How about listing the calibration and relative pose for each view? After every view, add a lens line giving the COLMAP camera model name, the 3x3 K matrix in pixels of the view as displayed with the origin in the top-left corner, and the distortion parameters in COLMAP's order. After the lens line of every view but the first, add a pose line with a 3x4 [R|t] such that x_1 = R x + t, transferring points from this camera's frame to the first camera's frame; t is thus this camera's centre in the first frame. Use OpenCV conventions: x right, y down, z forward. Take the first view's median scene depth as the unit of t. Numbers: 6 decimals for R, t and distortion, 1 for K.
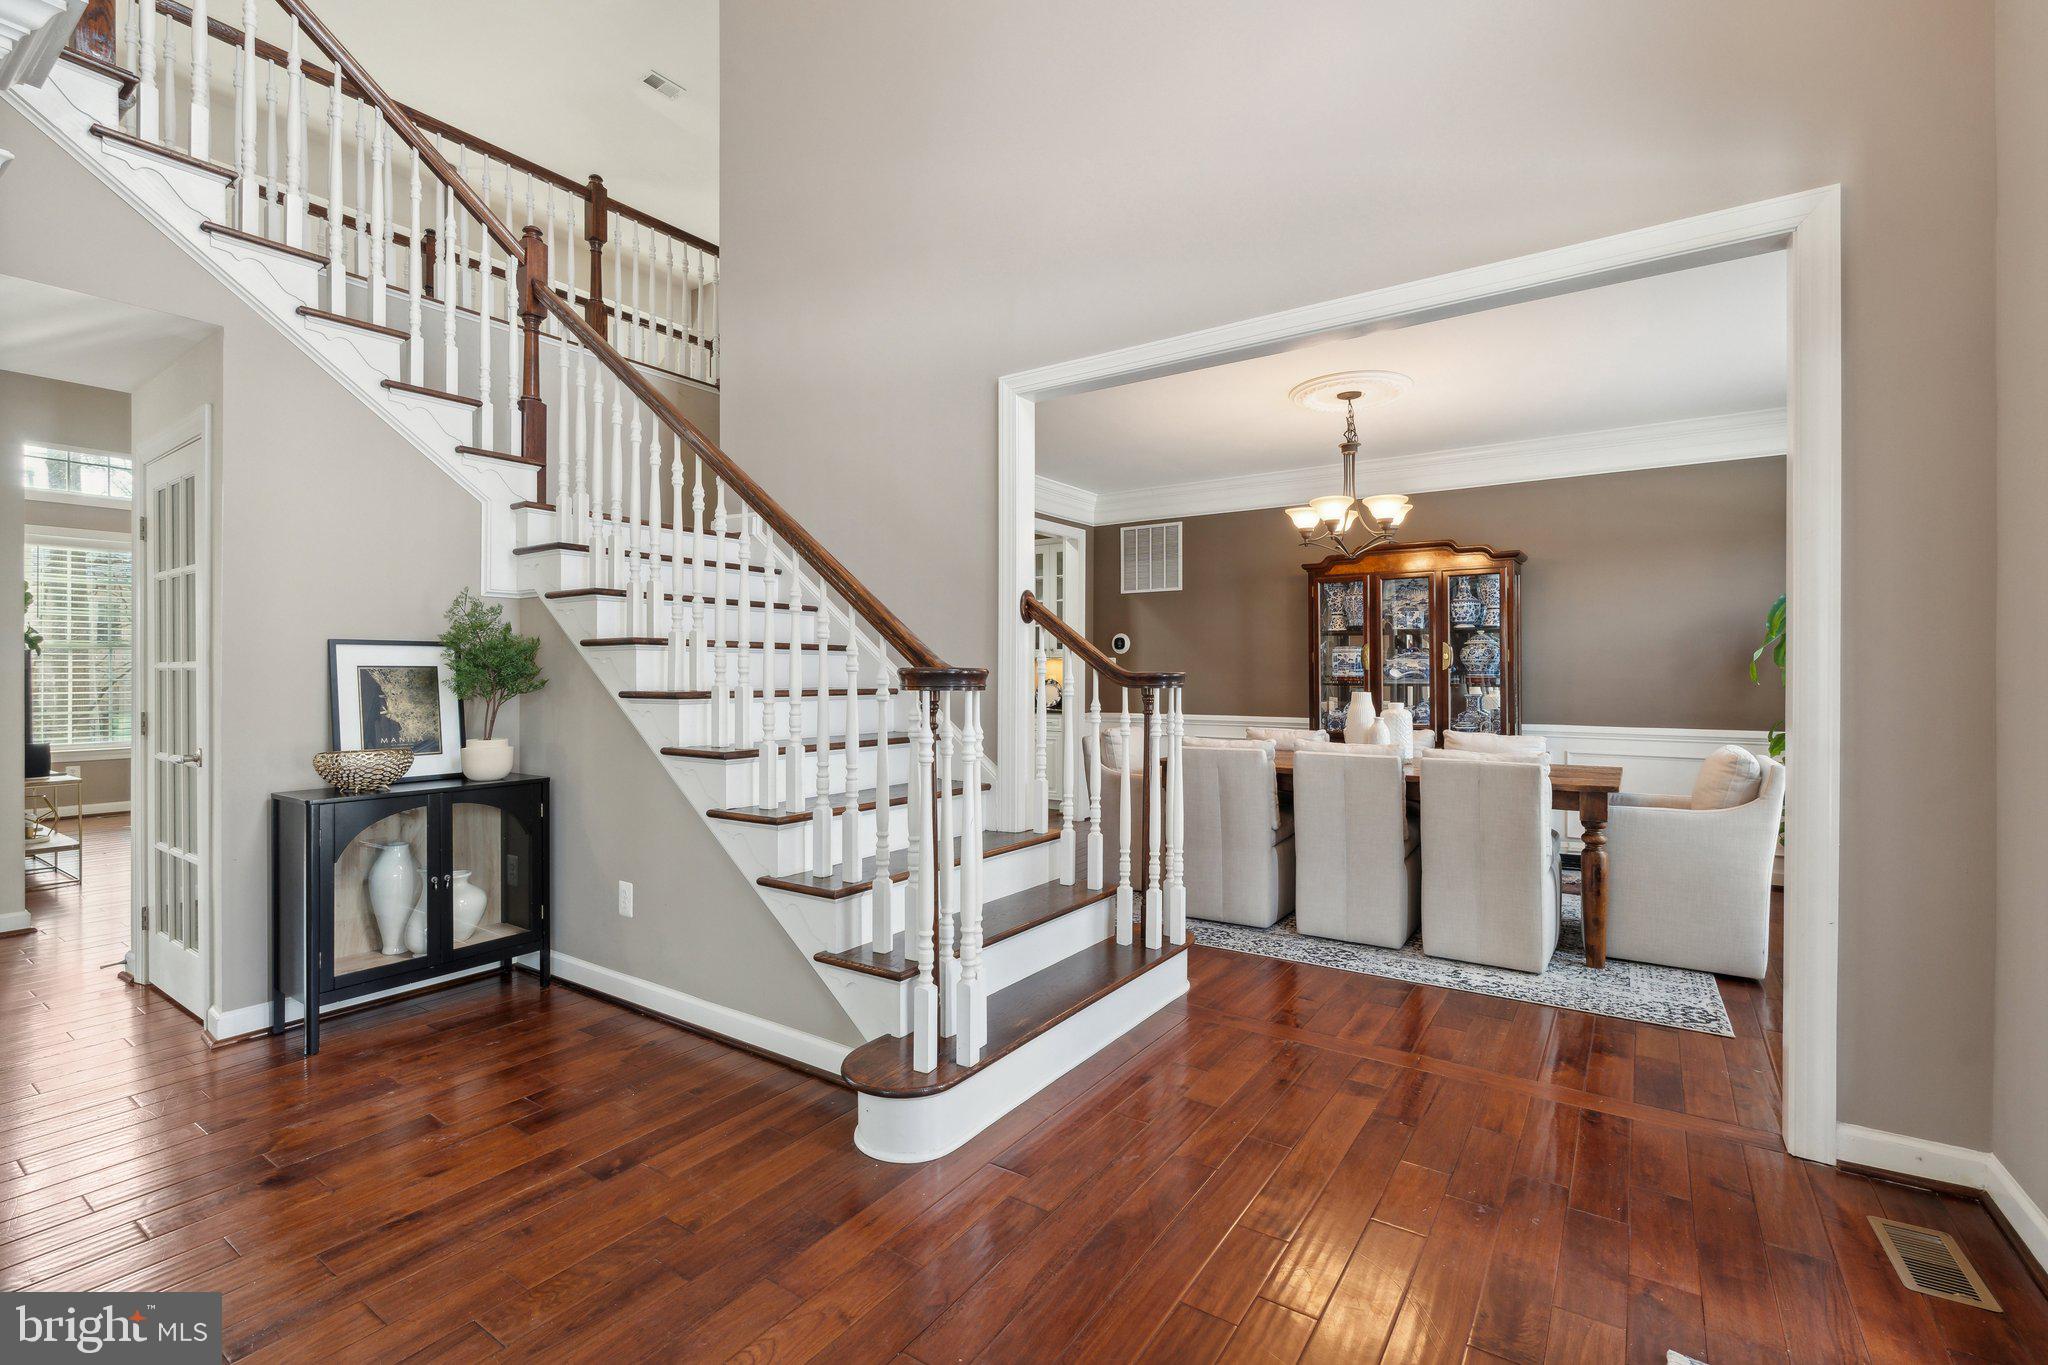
lens RADIAL K [[906.2, 0, 1024.0], [0, 906.2, 682.5], [0, 0, 1]] dist [-0.002123, 0.000086]
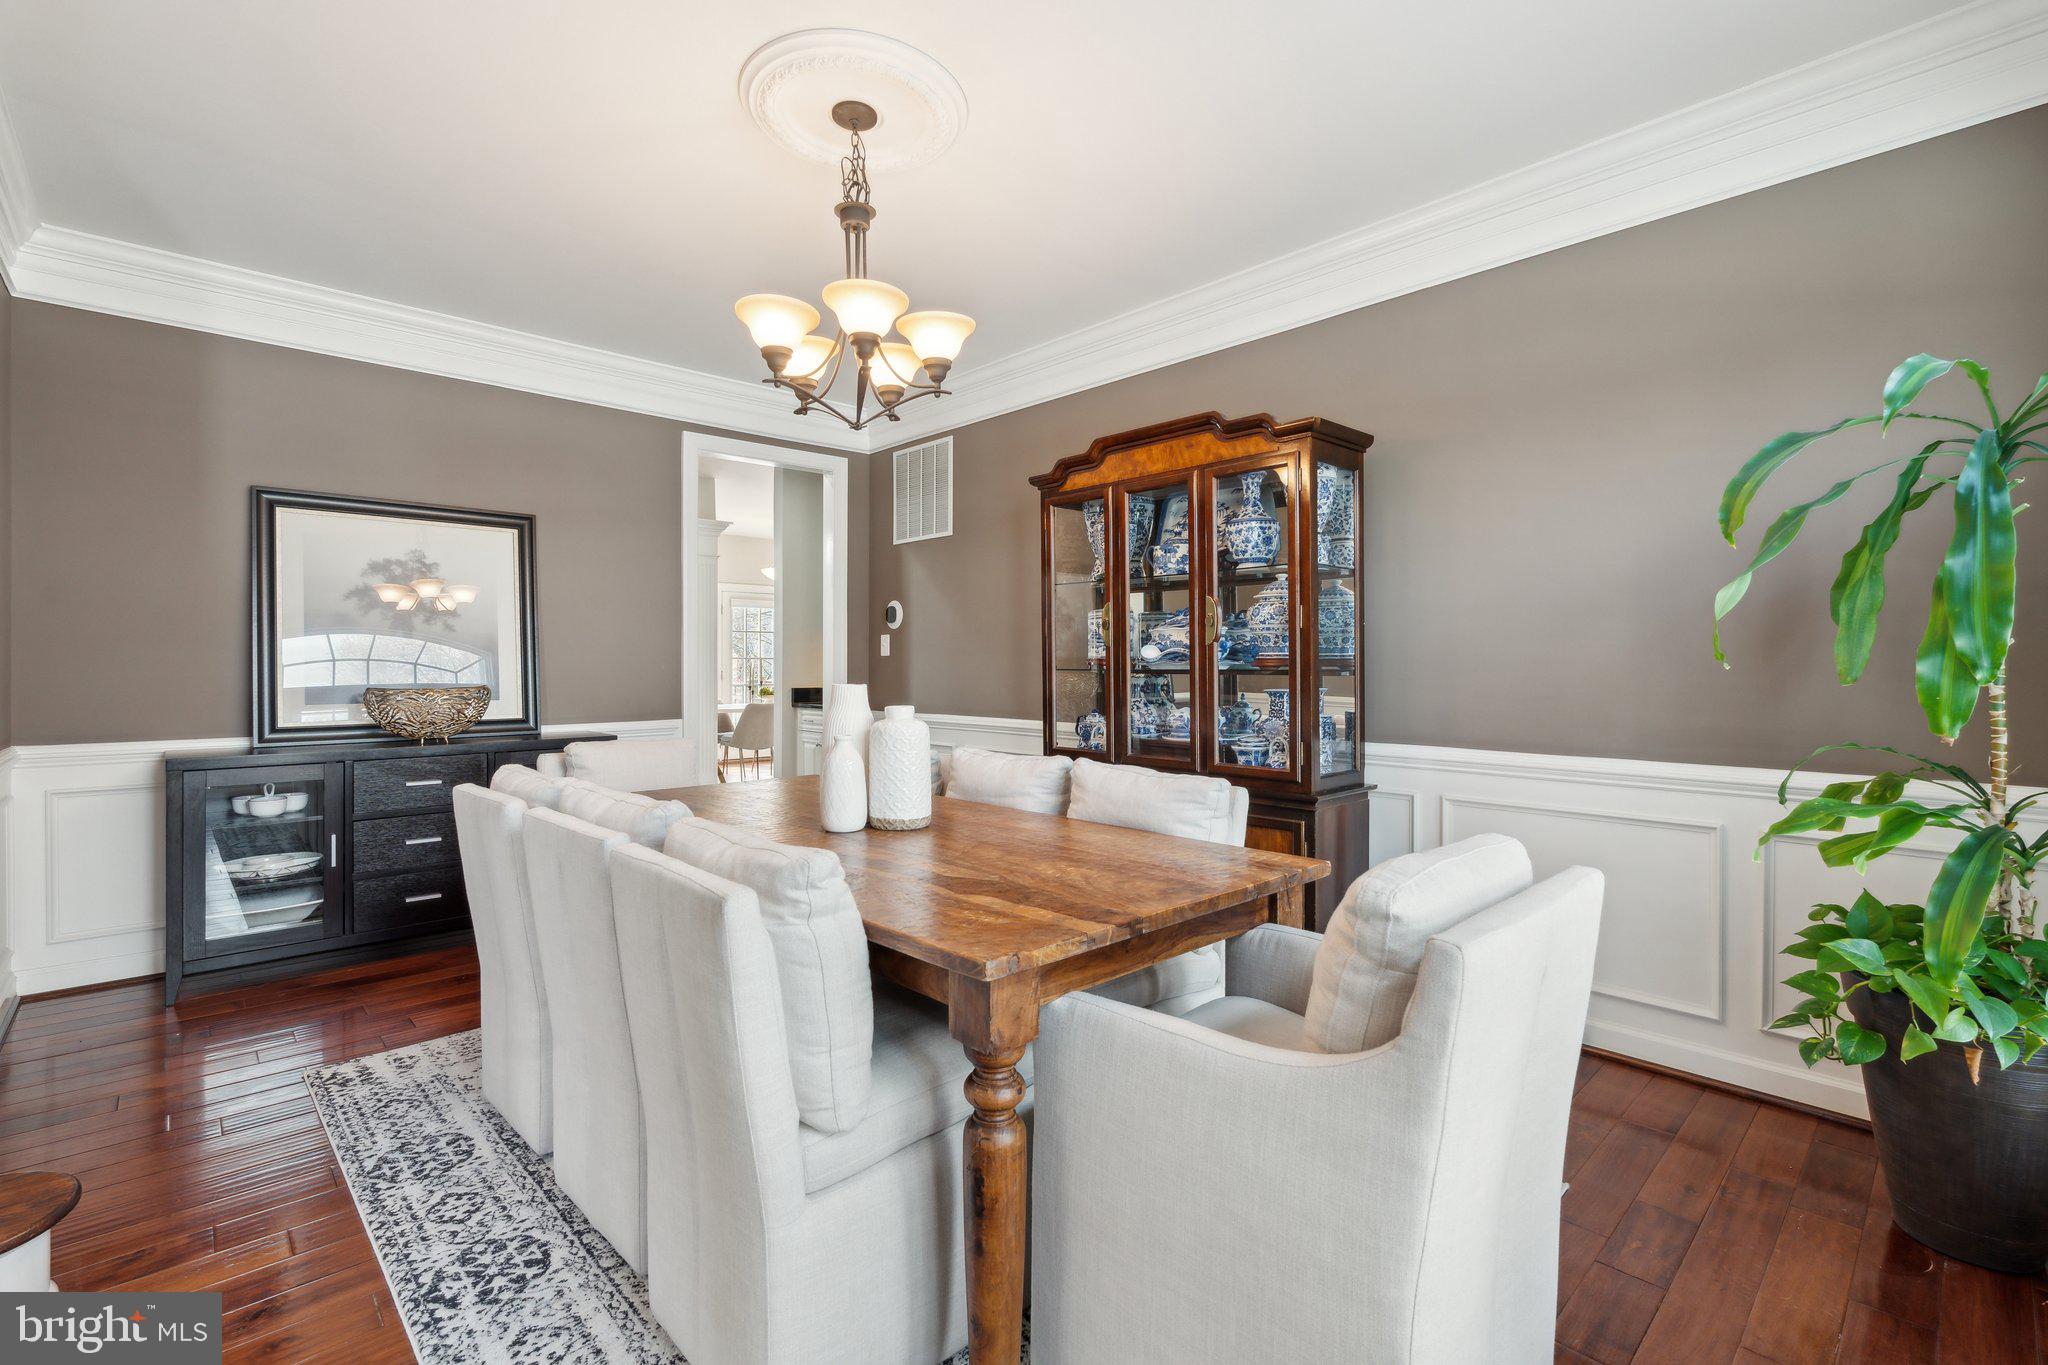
lens RADIAL K [[926.7, 0, 1024.0], [0, 926.7, 682.5], [0, 0, 1]] dist [0.000129, 0.000150]
pose [[0.979978, 0.005905, -0.199016, 0.625133], [-0.003658, 0.999925, 0.011658, 0.002262], [0.199070, -0.010697, 0.979927, 0.550565]]
